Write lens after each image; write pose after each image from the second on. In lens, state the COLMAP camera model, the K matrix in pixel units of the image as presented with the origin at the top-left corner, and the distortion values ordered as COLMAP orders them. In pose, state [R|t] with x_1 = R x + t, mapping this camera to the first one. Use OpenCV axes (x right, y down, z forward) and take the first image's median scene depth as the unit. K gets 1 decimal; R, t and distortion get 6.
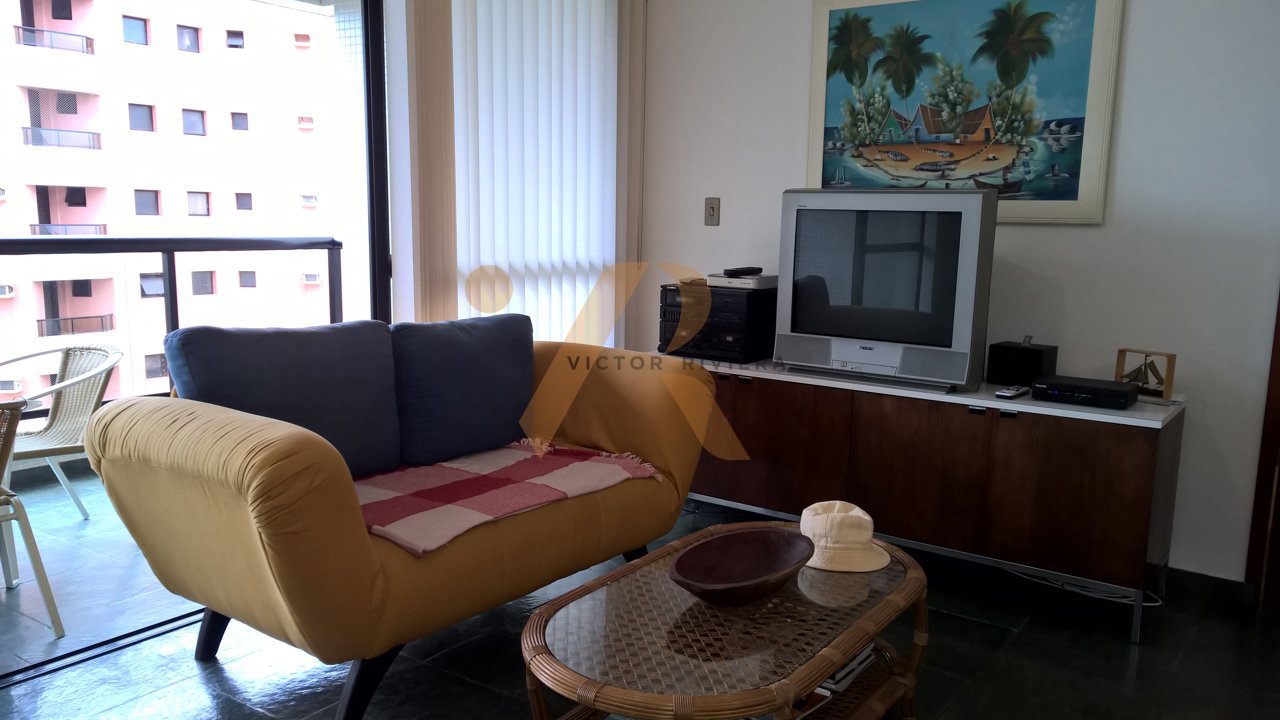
lens RADIAL K [[993.8, 0, 639.4], [0, 993.8, 371.5], [0, 0, 1]] dist [0.096948, -0.086070]
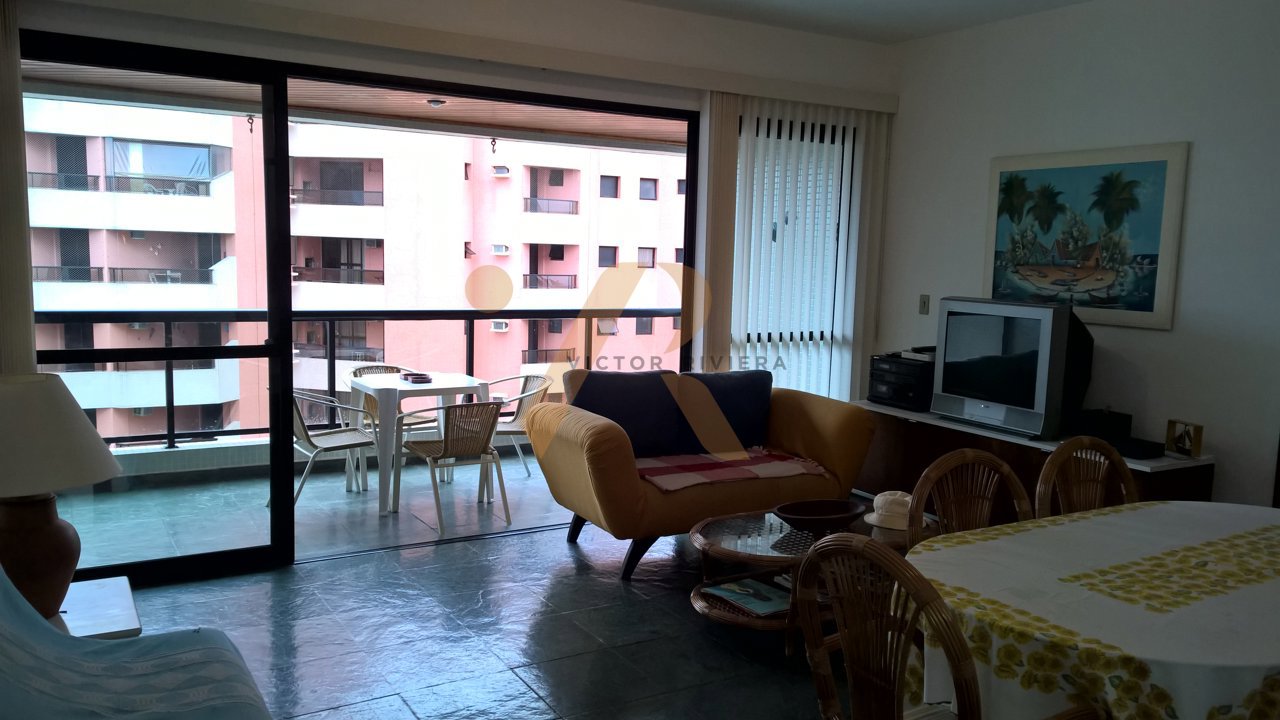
lens RADIAL K [[993.8, 0, 639.4], [0, 993.8, 371.5], [0, 0, 1]] dist [0.096948, -0.086070]
pose [[0.912497, 0.055560, -0.405293, 0.336878], [-0.073929, 0.996818, -0.029798, 0.006917], [0.402348, 0.057154, 0.913701, -0.534671]]
